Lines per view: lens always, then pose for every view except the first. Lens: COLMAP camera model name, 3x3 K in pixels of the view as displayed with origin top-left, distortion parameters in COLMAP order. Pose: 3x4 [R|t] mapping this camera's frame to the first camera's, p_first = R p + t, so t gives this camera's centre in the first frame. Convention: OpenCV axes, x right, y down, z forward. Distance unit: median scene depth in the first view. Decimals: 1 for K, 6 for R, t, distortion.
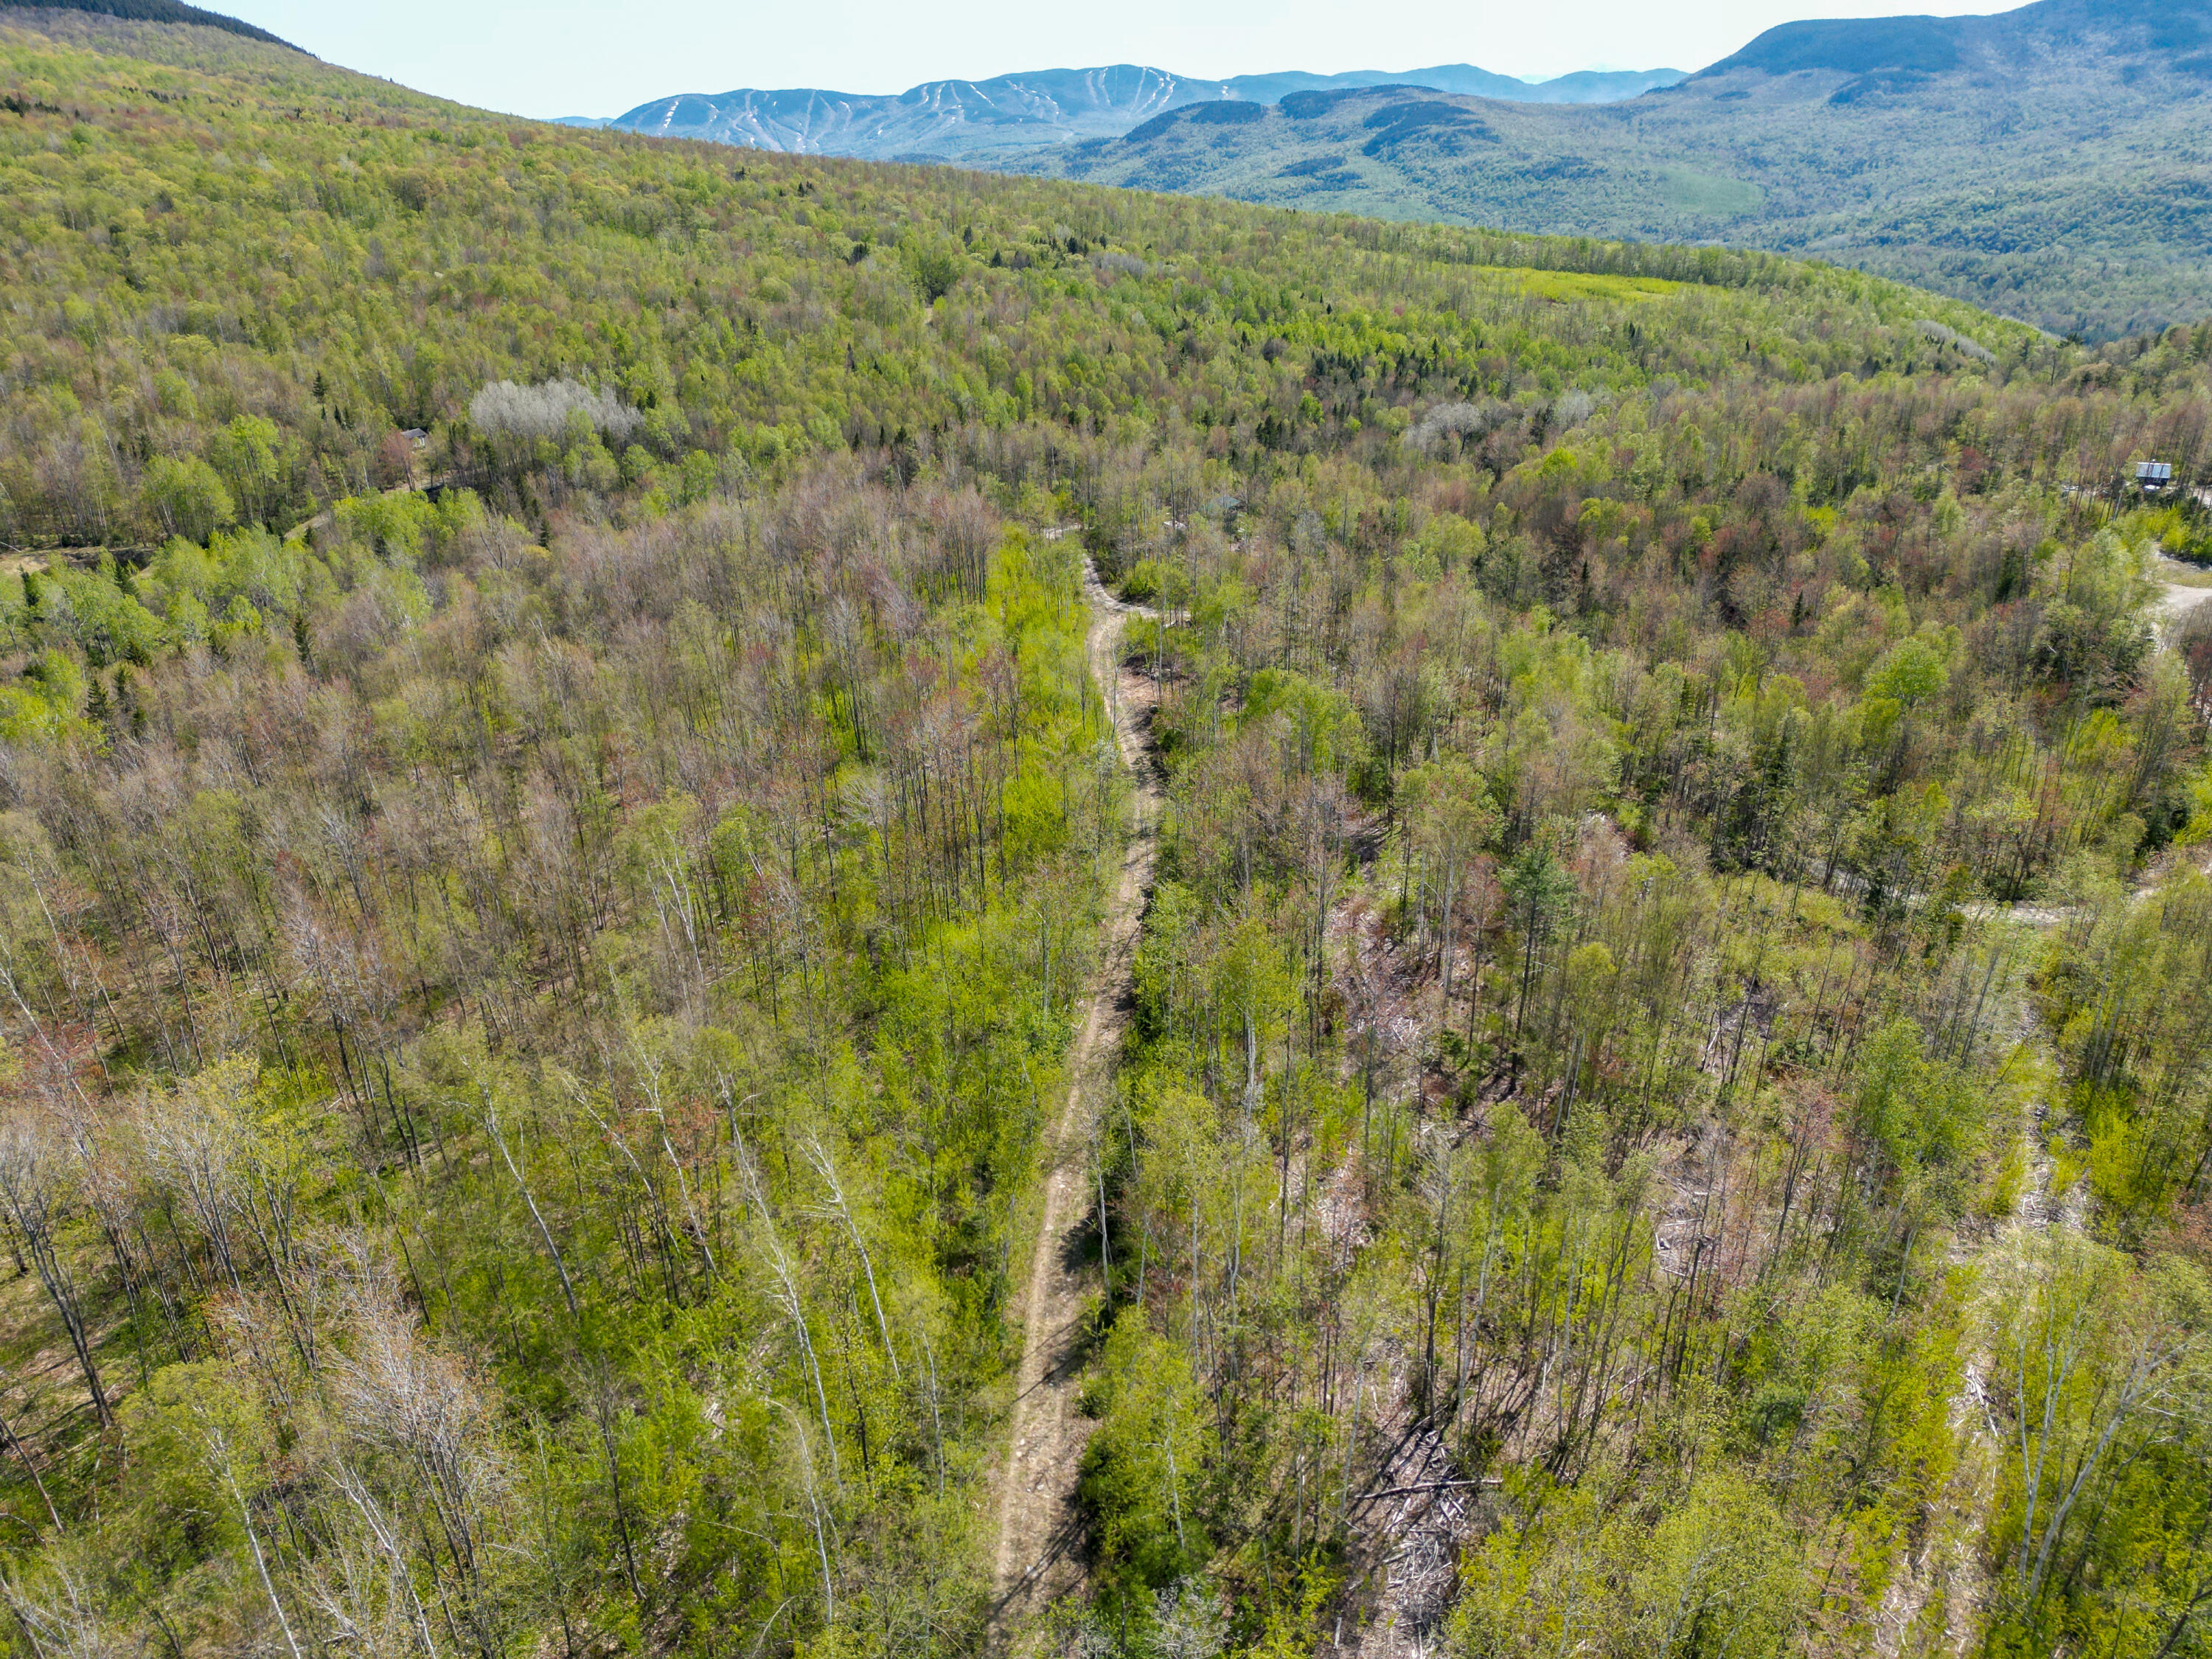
lens RADIAL K [[1534.9, 0, 1103.0], [0, 1534.9, 828.2], [0, 0, 1]] dist [0.090597, -0.095090]
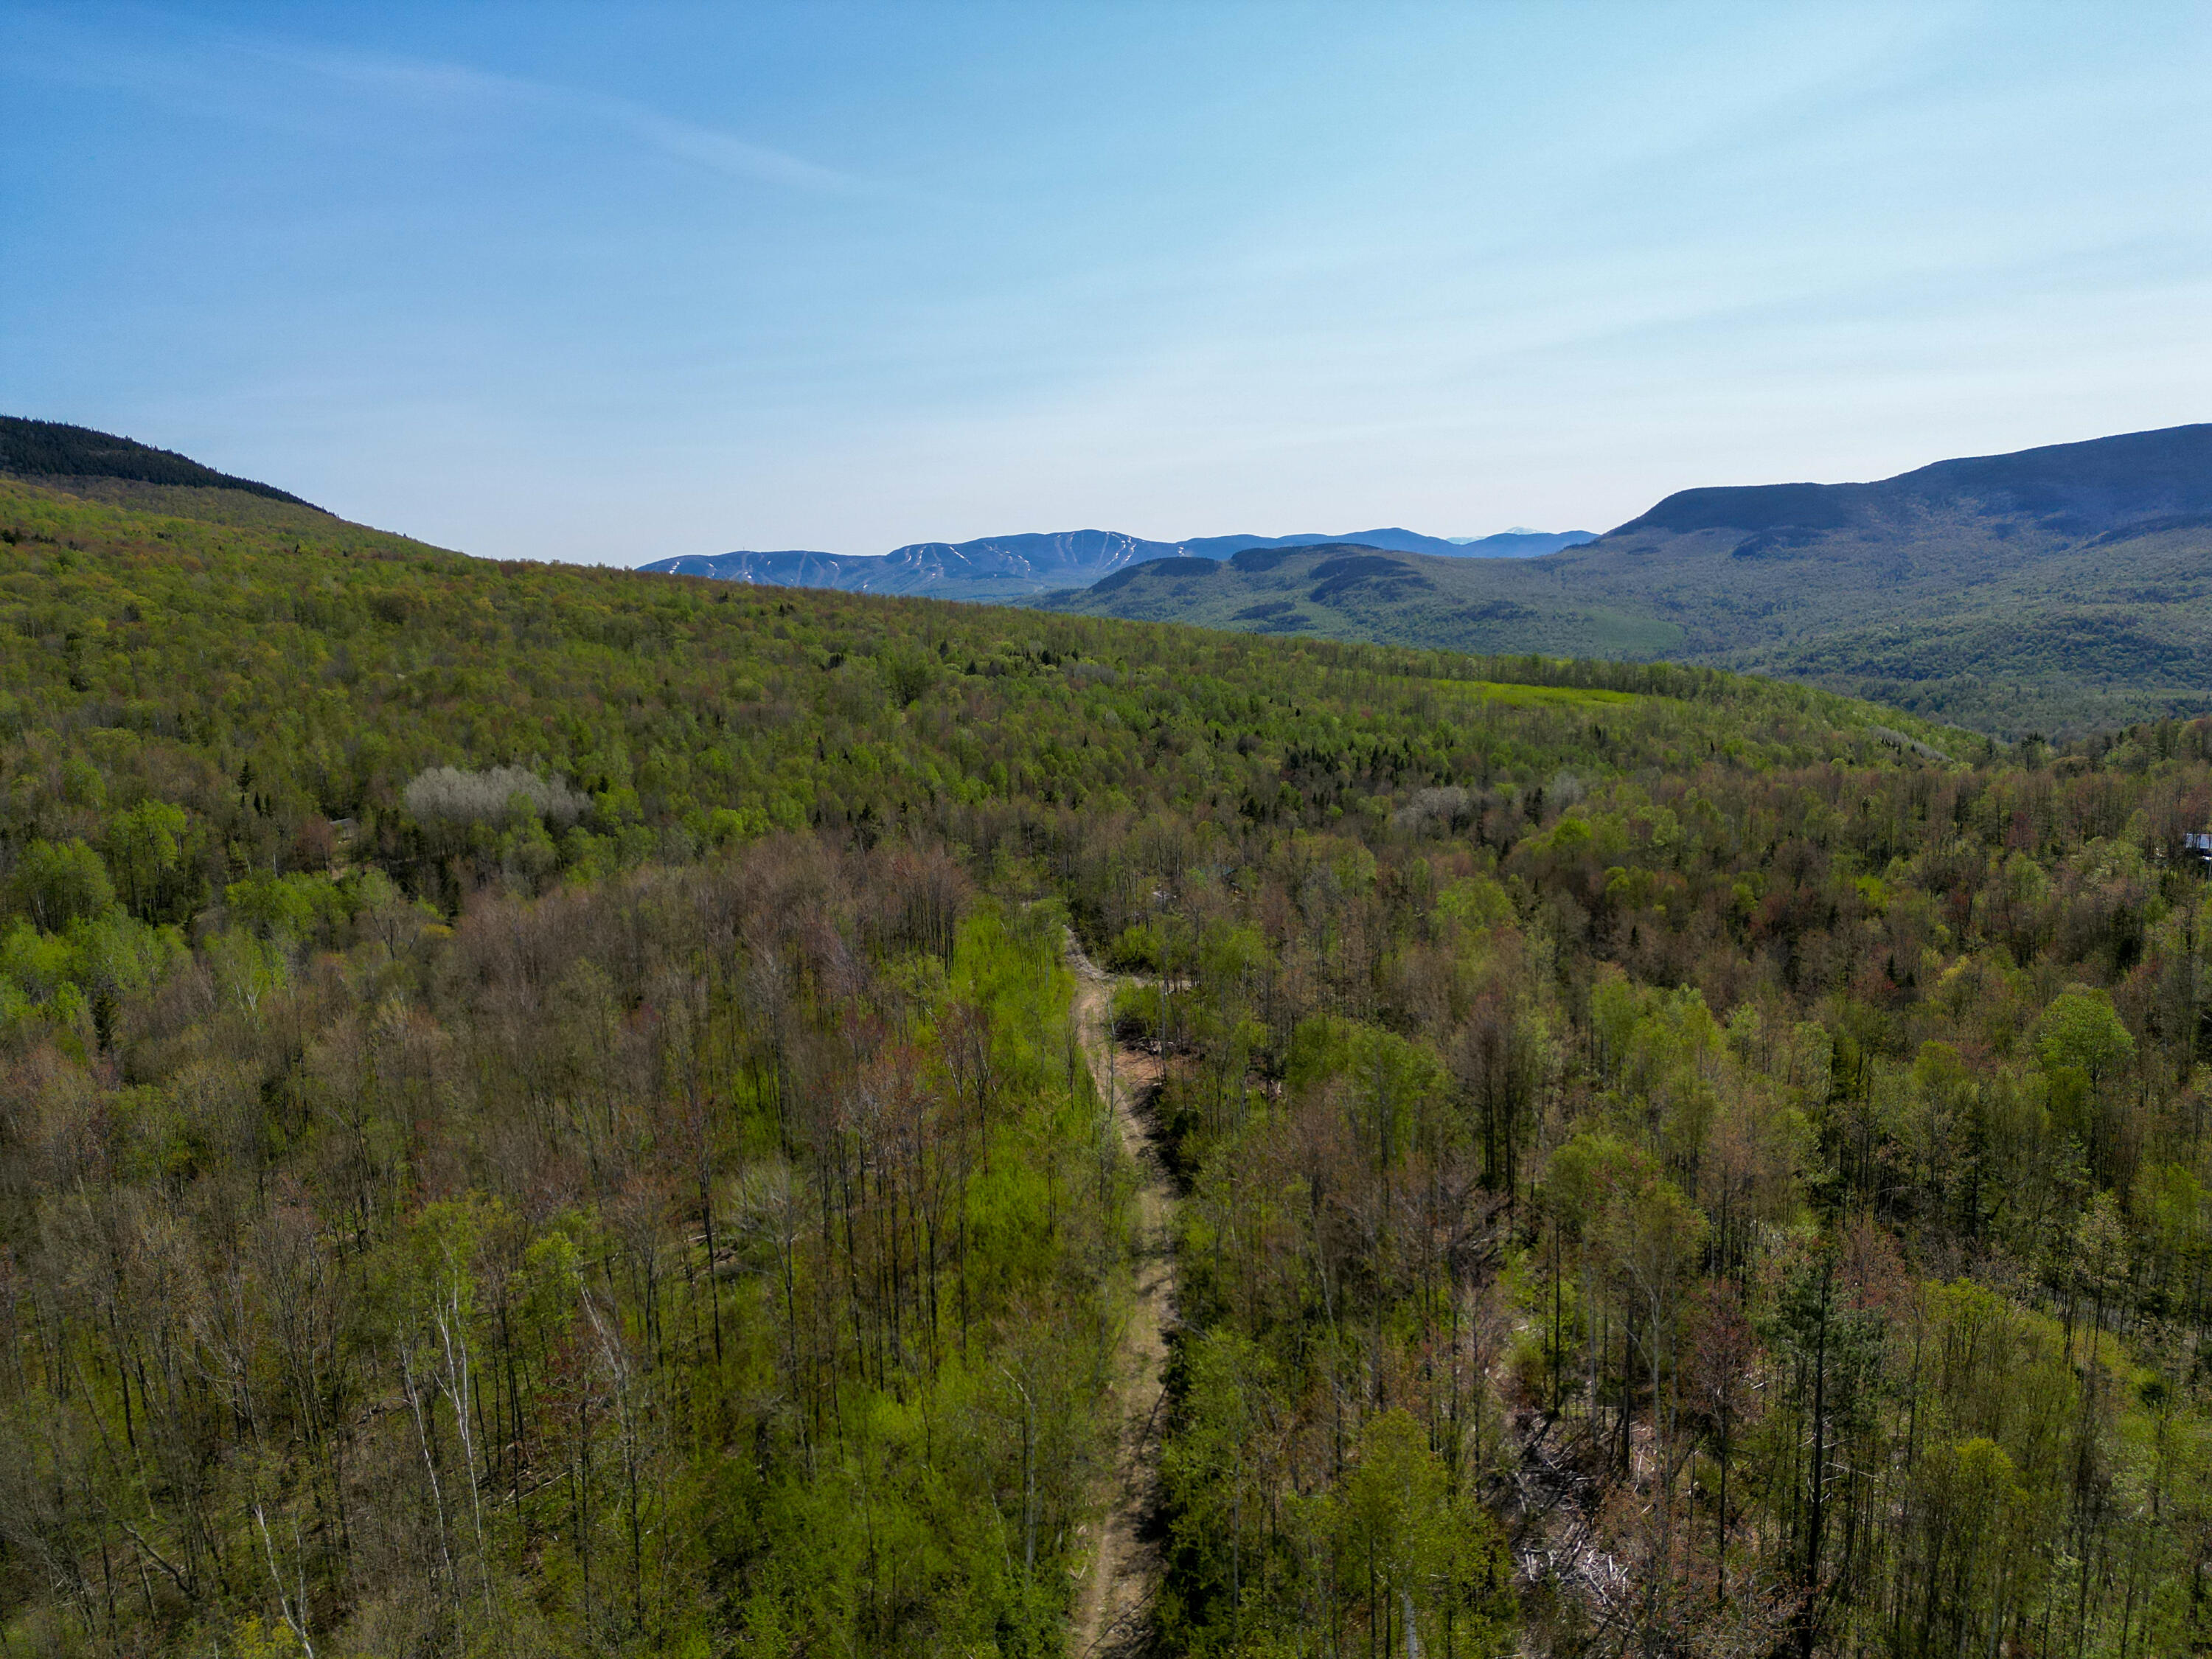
lens RADIAL K [[1534.9, 0, 1103.0], [0, 1534.9, 828.2], [0, 0, 1]] dist [0.090597, -0.095090]
pose [[0.999766, -0.008912, 0.019688, -0.003987], [0.013757, 0.965044, -0.261727, 0.000575], [-0.016667, 0.261937, 0.964941, 0.072981]]
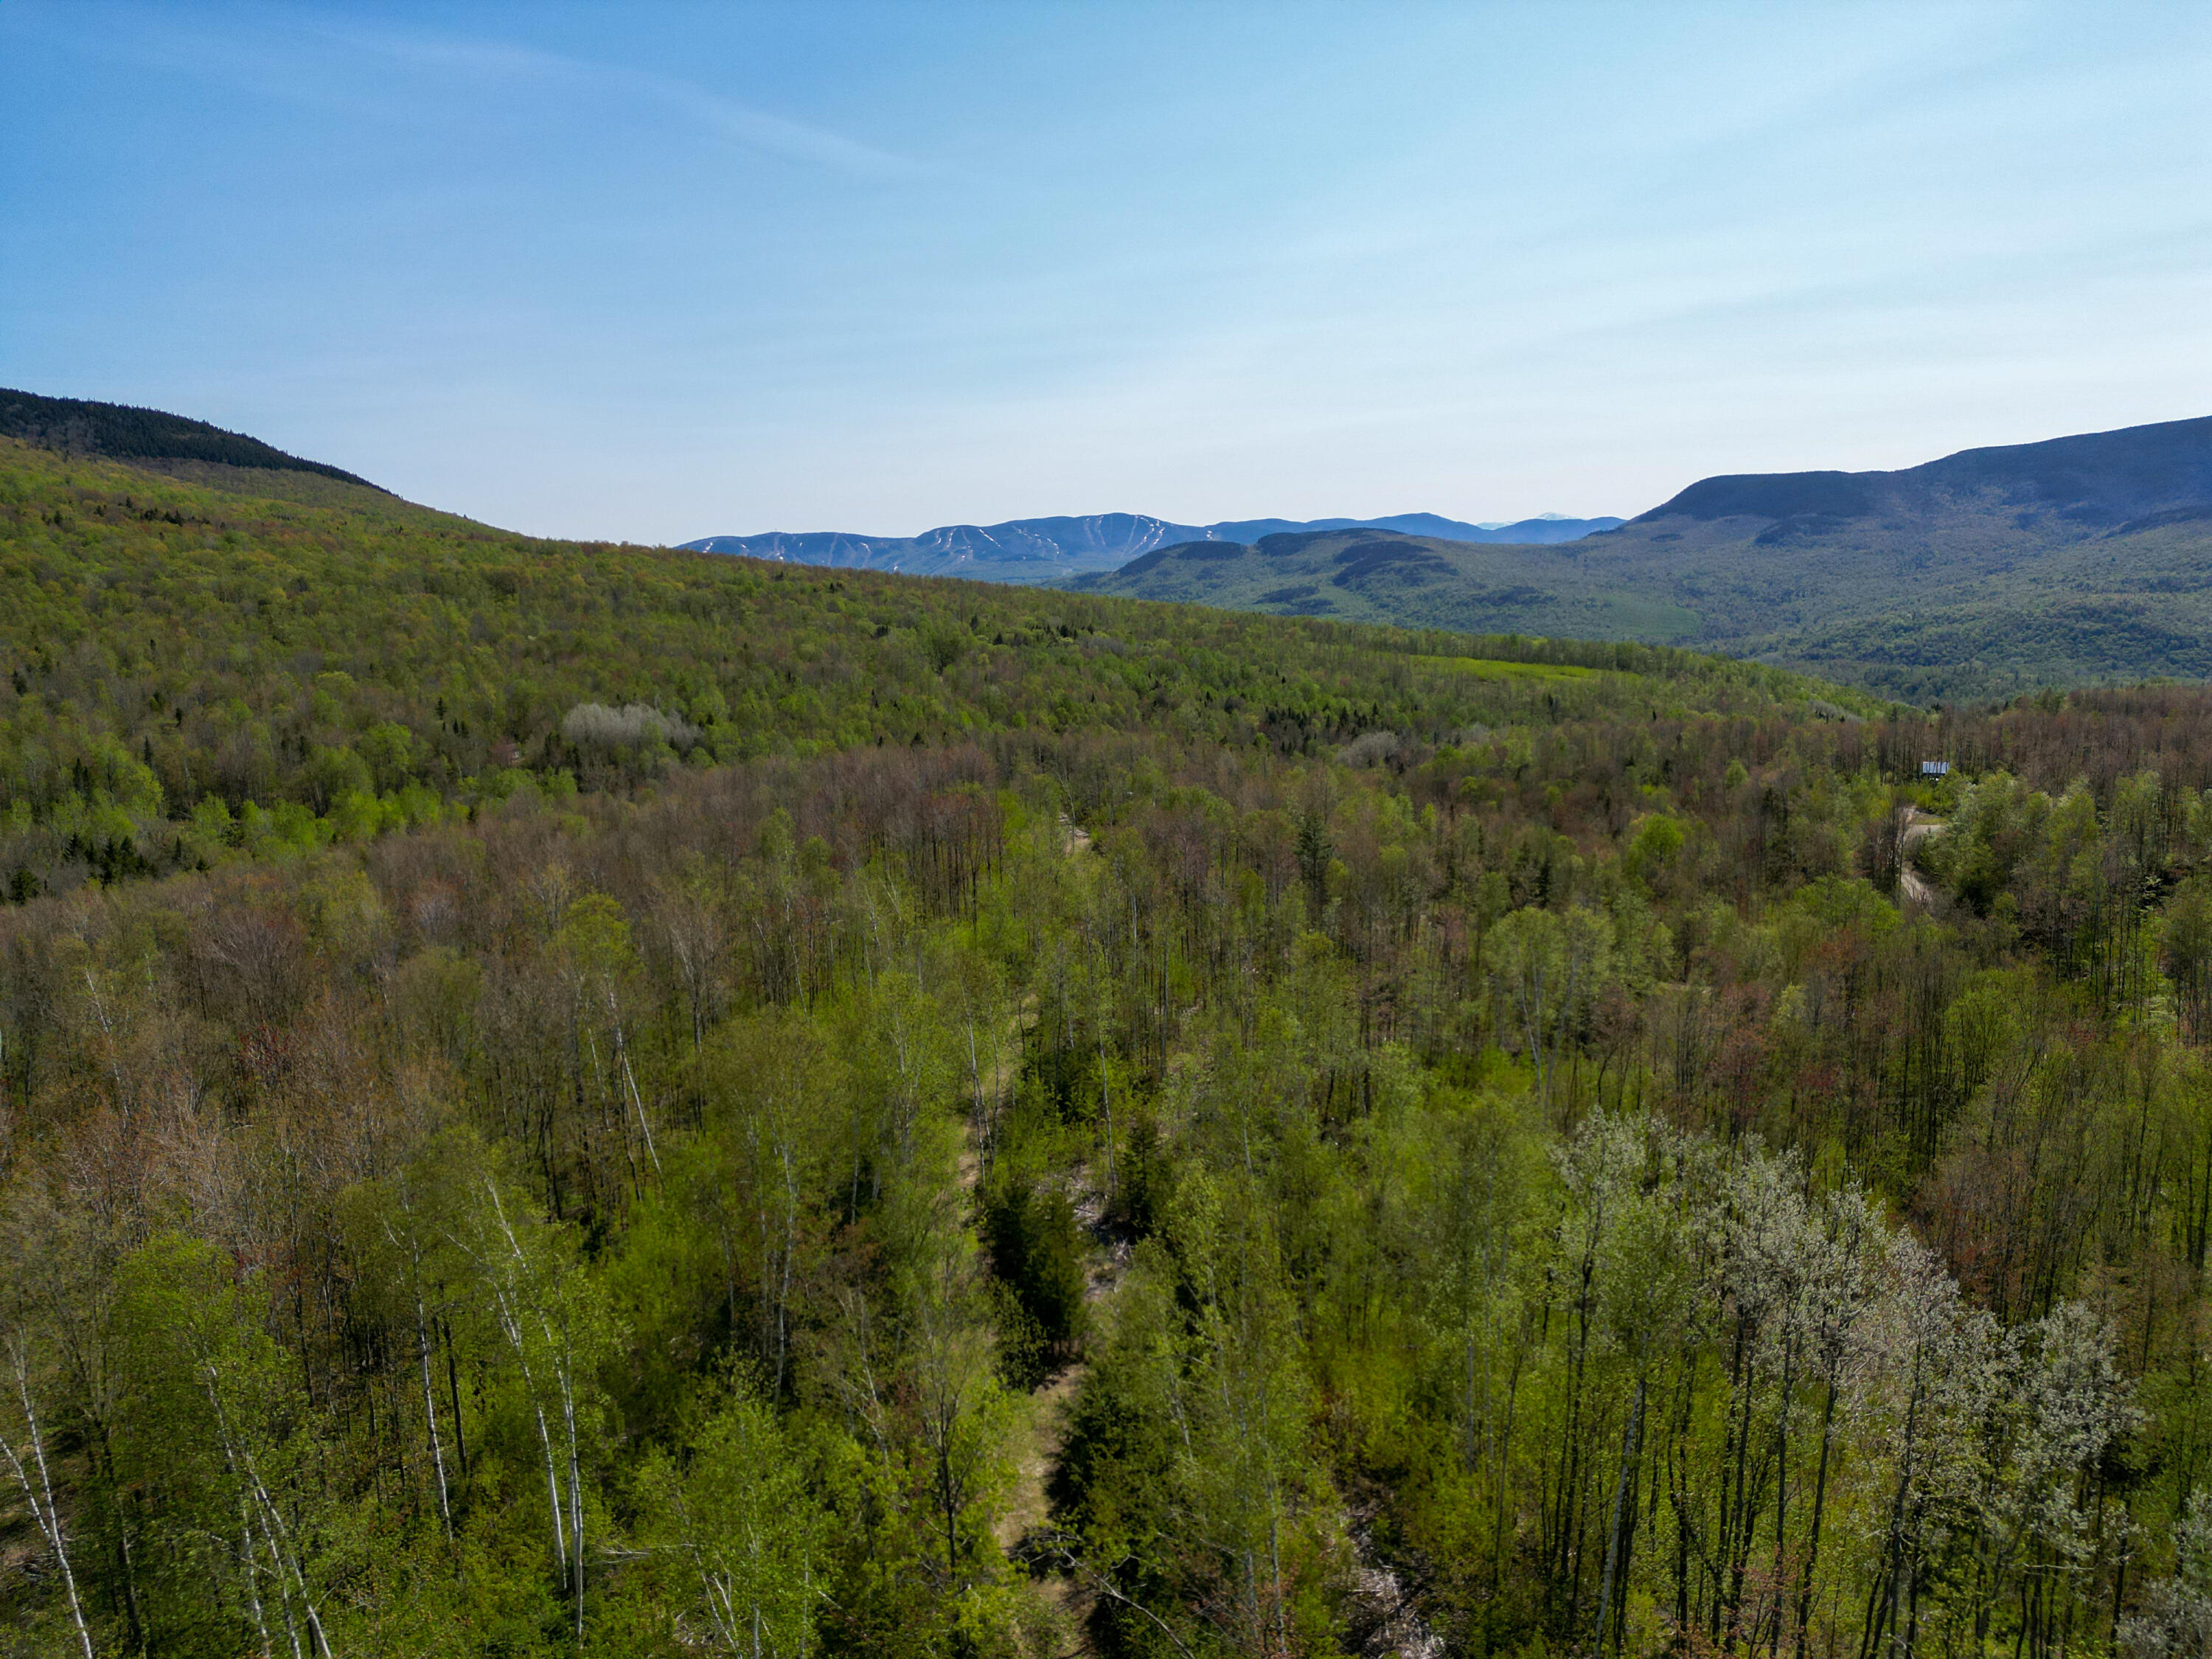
lens RADIAL K [[1534.9, 0, 1103.0], [0, 1534.9, 828.2], [0, 0, 1]] dist [0.090597, -0.095090]
pose [[0.999997, 0.000736, 0.002367, 0.010690], [-0.000116, 0.967816, -0.251660, 0.087584], [-0.002476, 0.251659, 0.967813, -0.117599]]
